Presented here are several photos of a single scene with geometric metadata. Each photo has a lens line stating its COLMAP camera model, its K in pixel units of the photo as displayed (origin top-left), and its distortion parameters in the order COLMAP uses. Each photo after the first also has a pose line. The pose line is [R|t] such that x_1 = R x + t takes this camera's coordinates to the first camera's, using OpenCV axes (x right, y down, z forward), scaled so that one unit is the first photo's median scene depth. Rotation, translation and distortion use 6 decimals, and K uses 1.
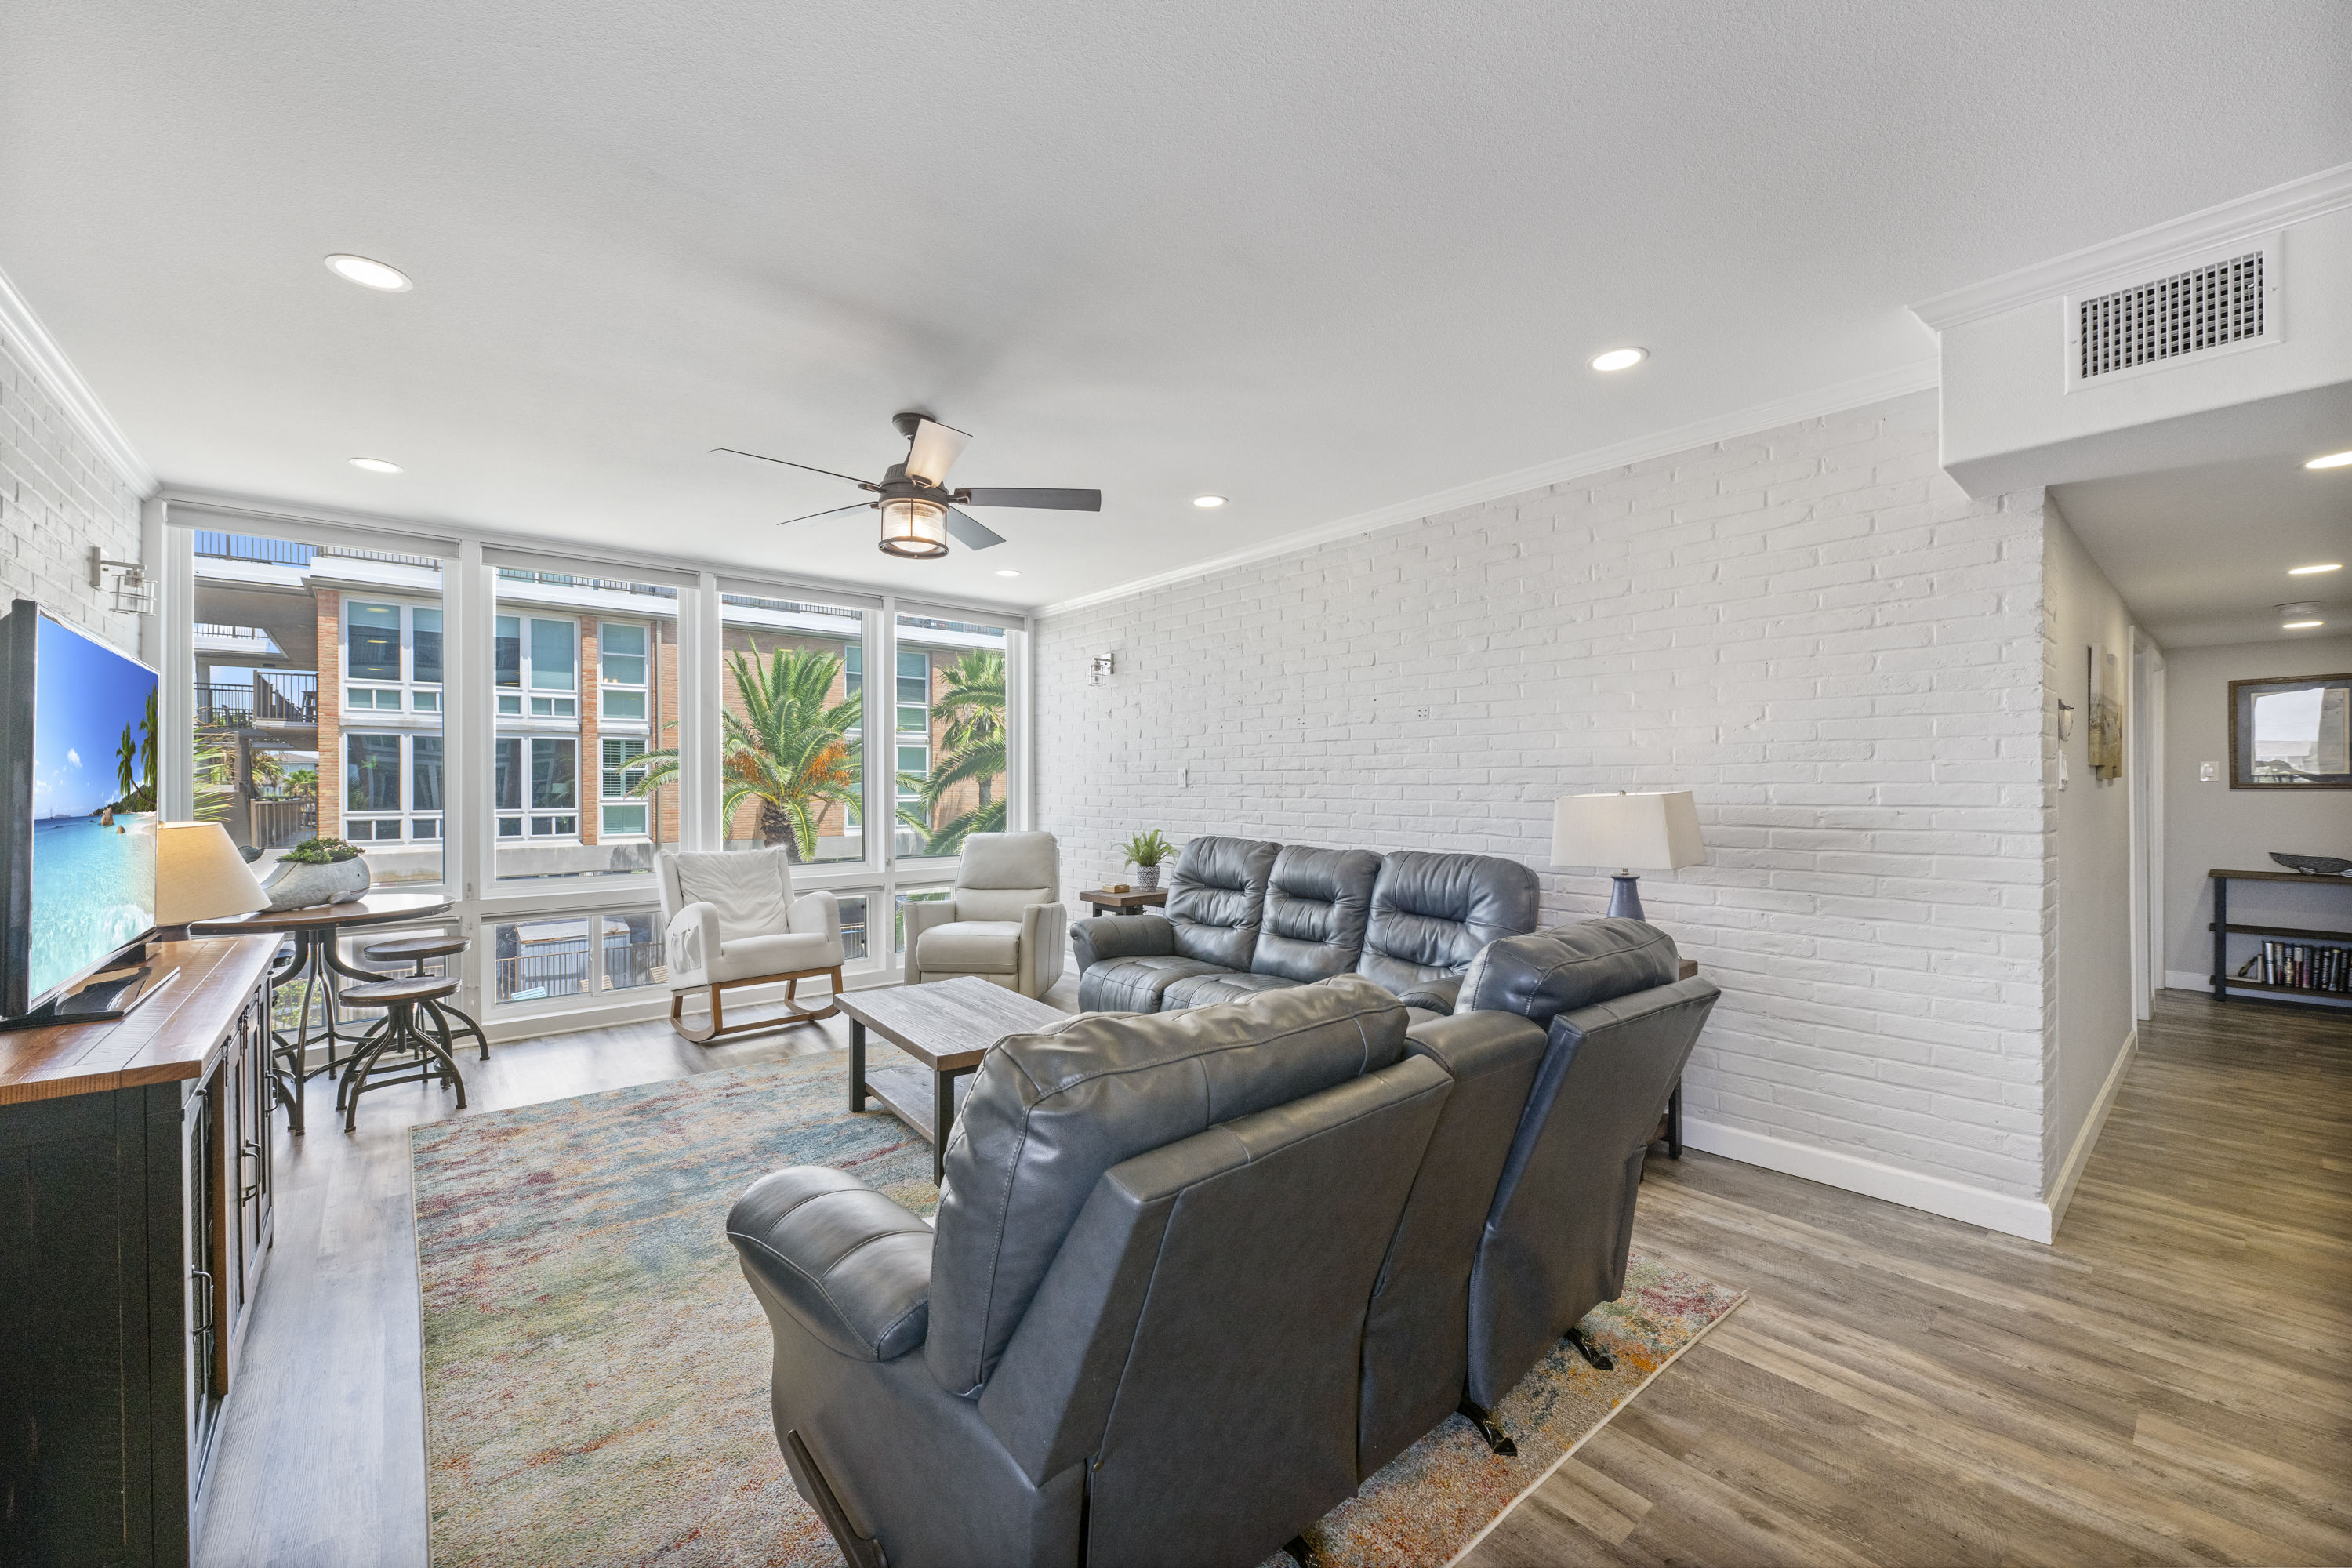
lens RADIAL K [[936.8, 0, 1202.2], [0, 936.8, 788.7], [0, 0, 1]] dist [0.001636, -0.000030]
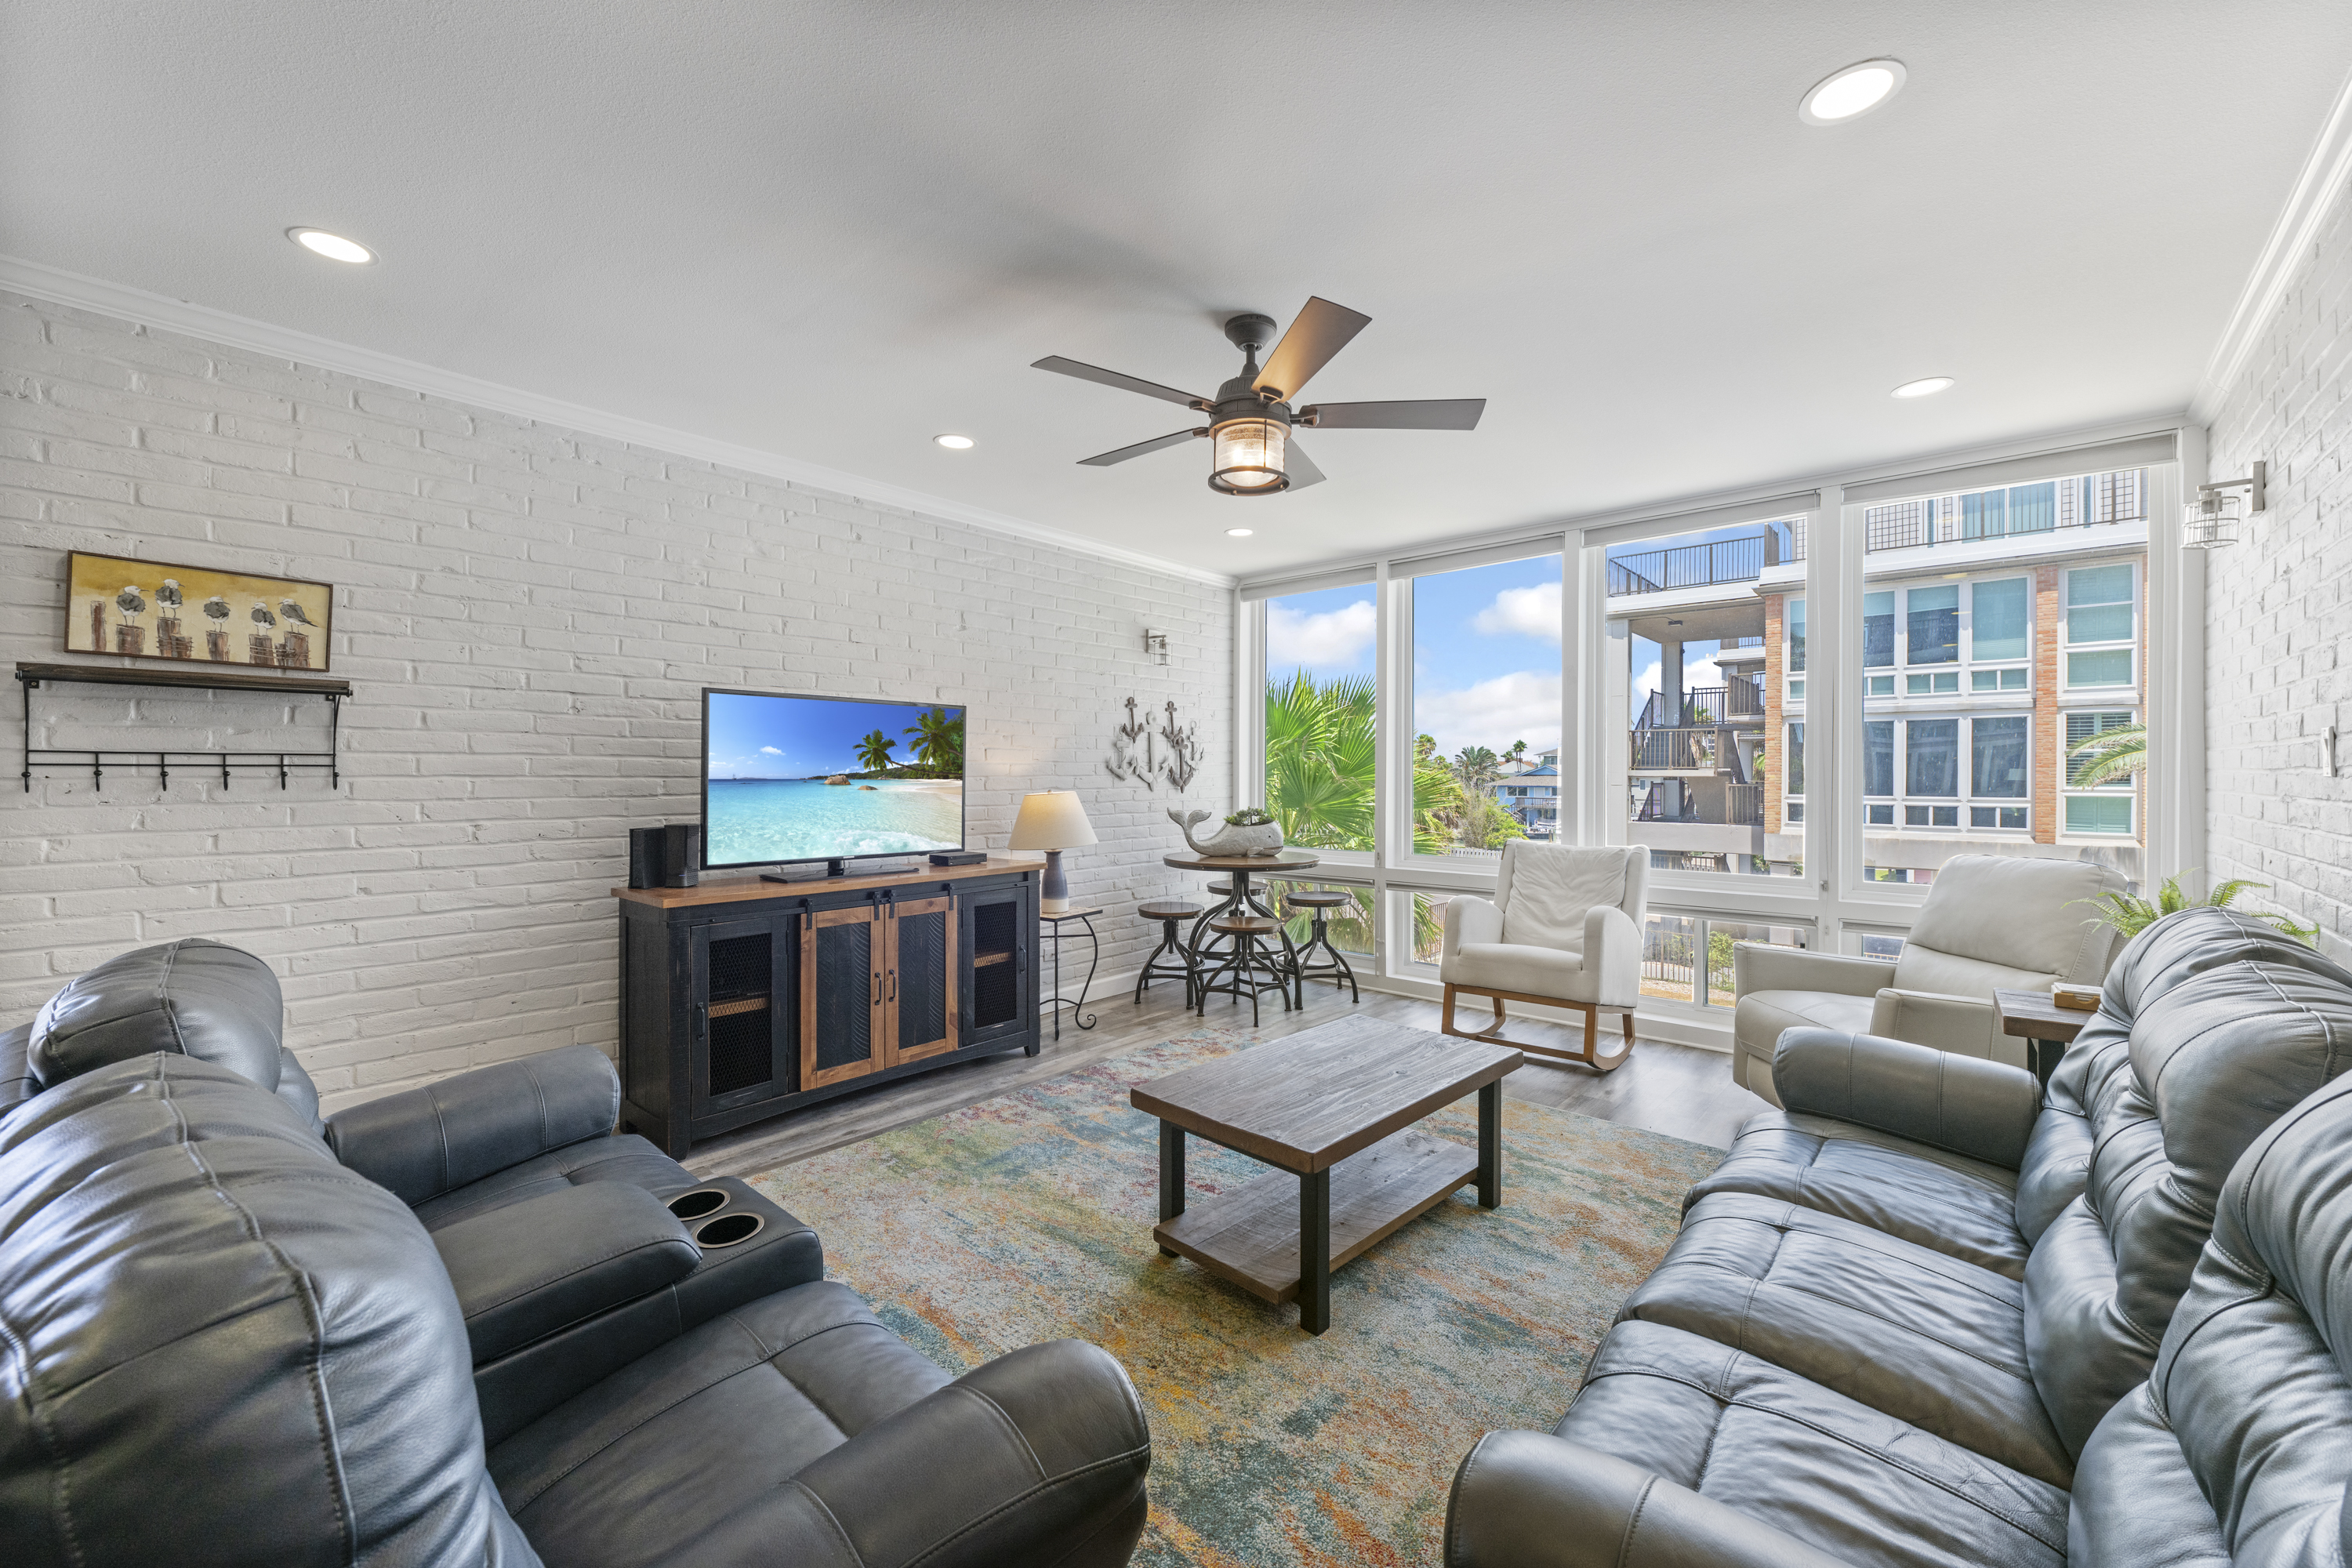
lens RADIAL K [[938.6, 0, 1162.9], [0, 938.6, 777.6], [0, 0, 1]] dist [0.000649, 0.000058]
pose [[0.108987, 0.007777, -0.994013, 0.366525], [-0.004339, 0.999964, 0.007347, -0.001639], [0.994034, 0.003512, 0.109016, 0.606687]]
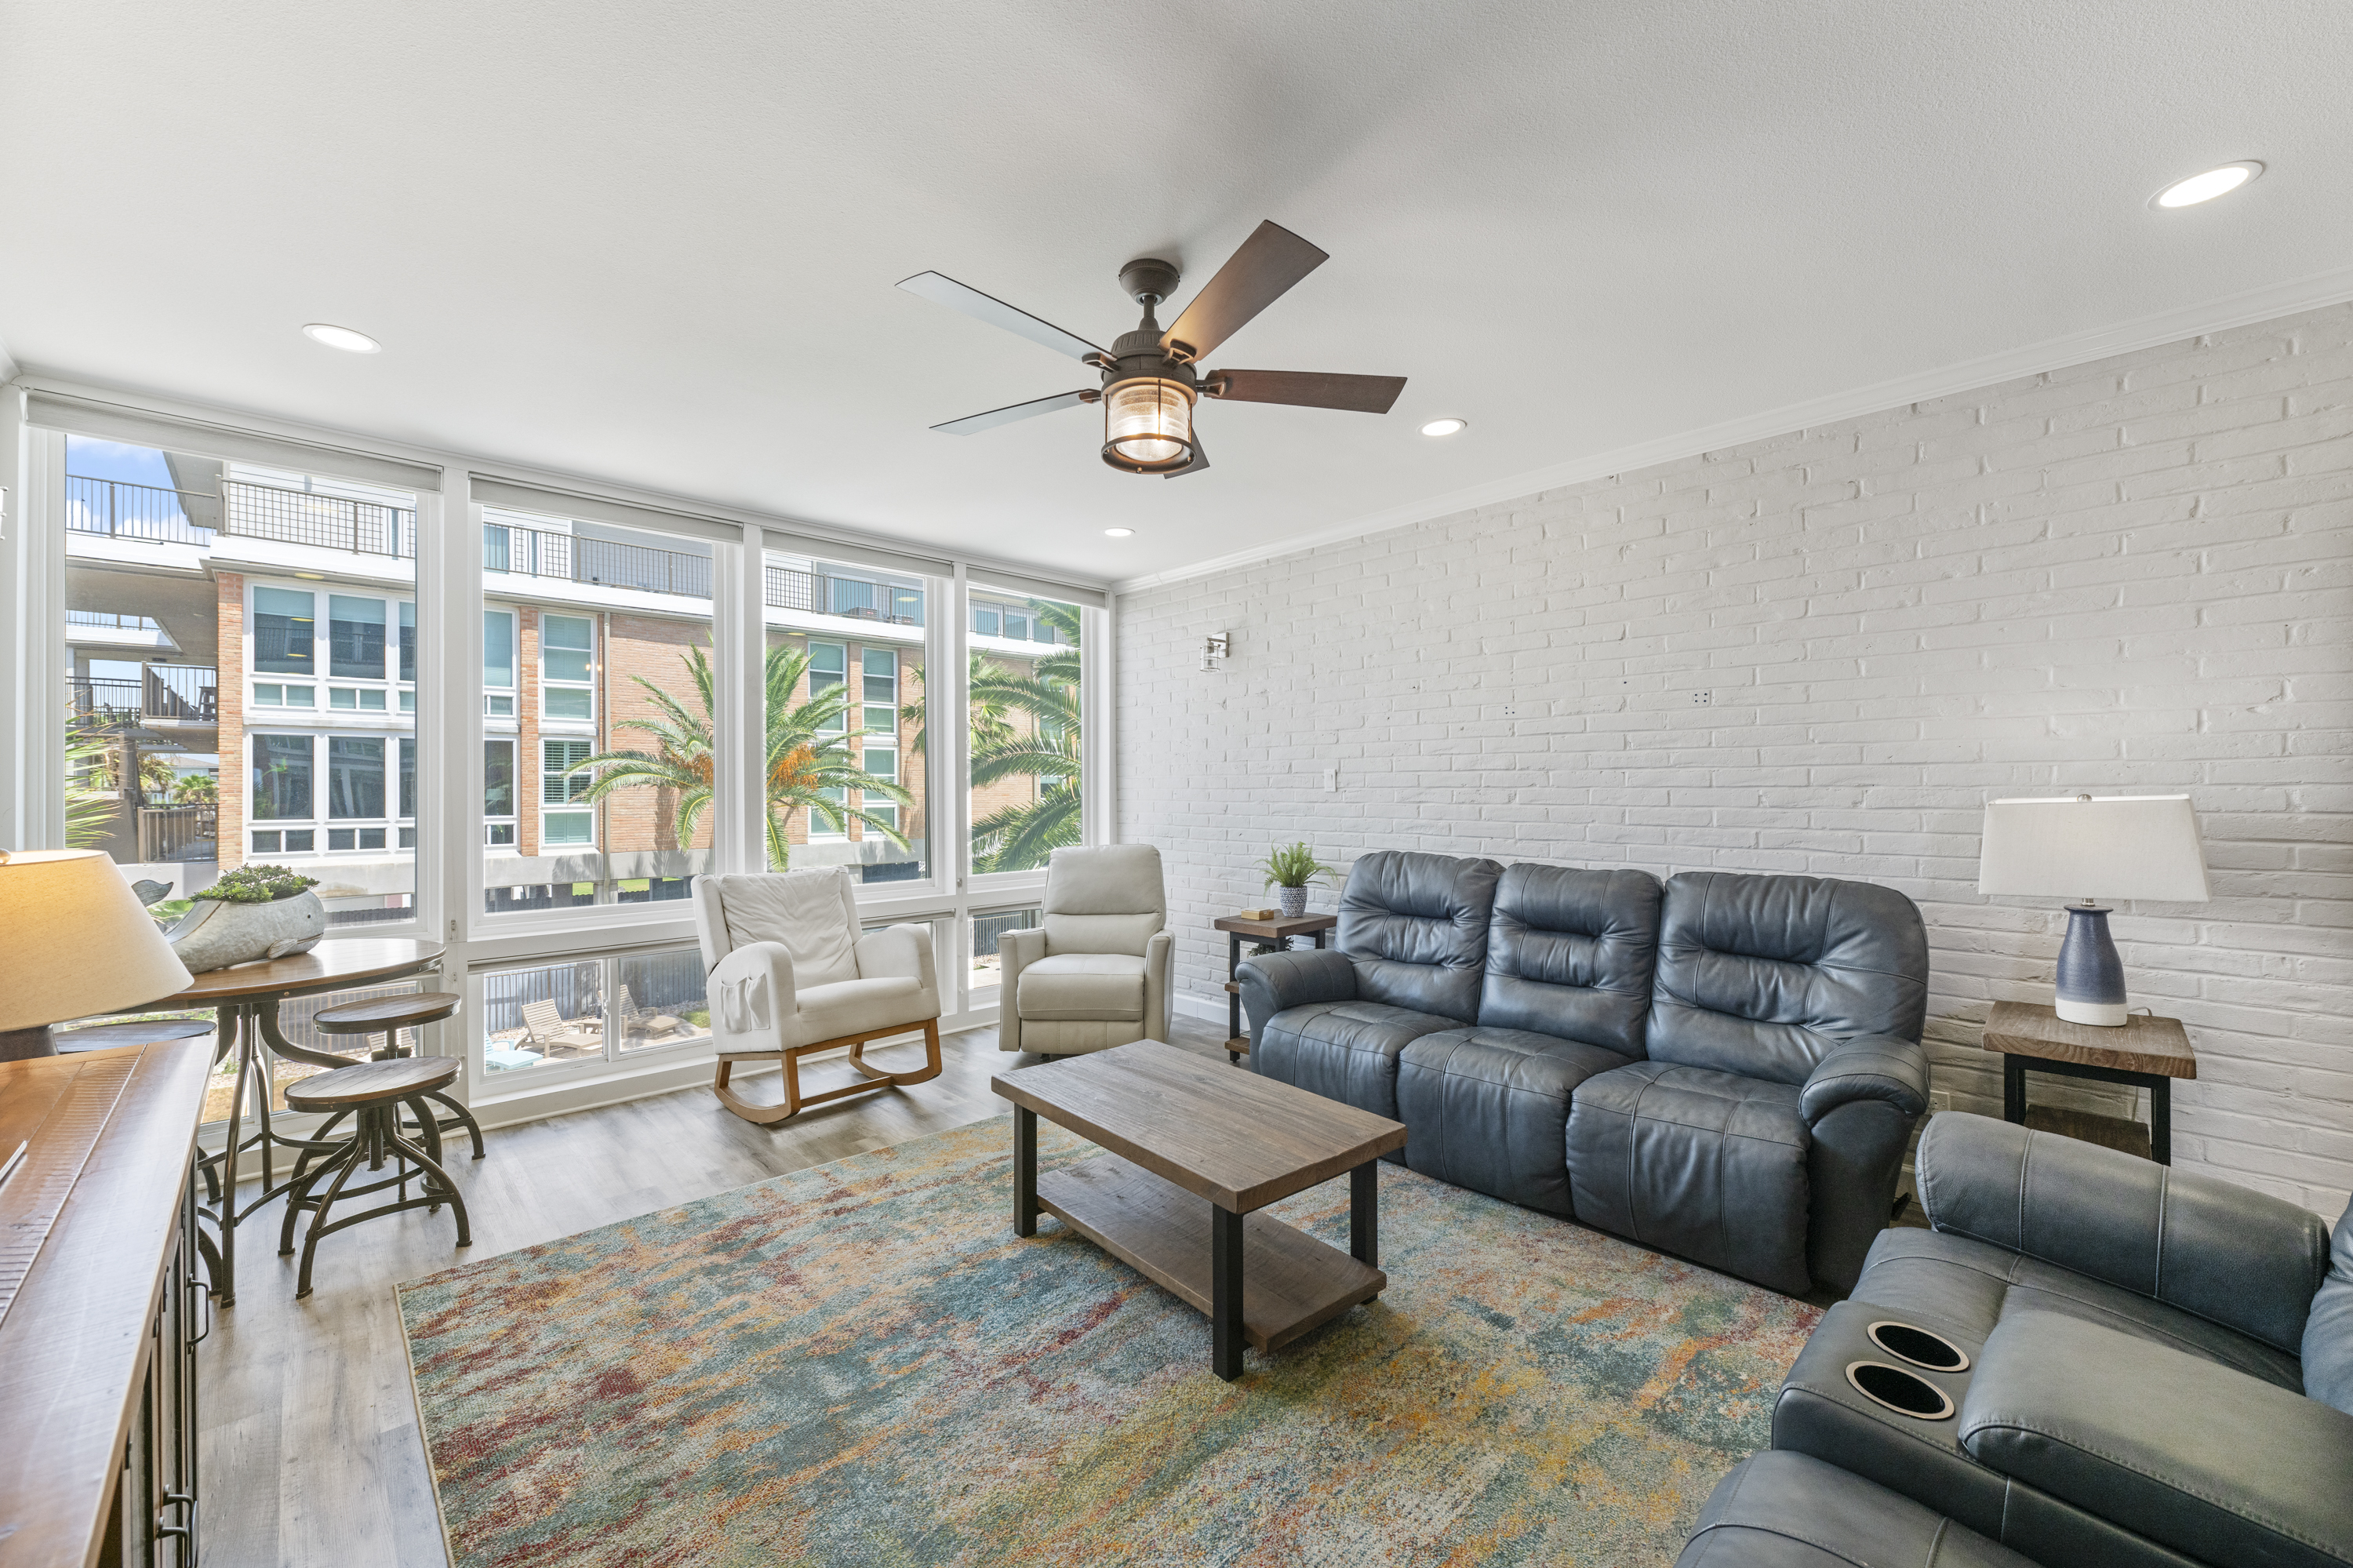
lens RADIAL K [[937.7, 0, 1198.0], [0, 937.7, 787.3], [0, 0, 1]] dist [0.000465, 0.000004]
pose [[0.998485, -0.002092, 0.054989, -0.225083], [0.002416, 0.999980, -0.005831, -0.000619], [-0.054976, 0.005955, 0.998470, 0.212927]]
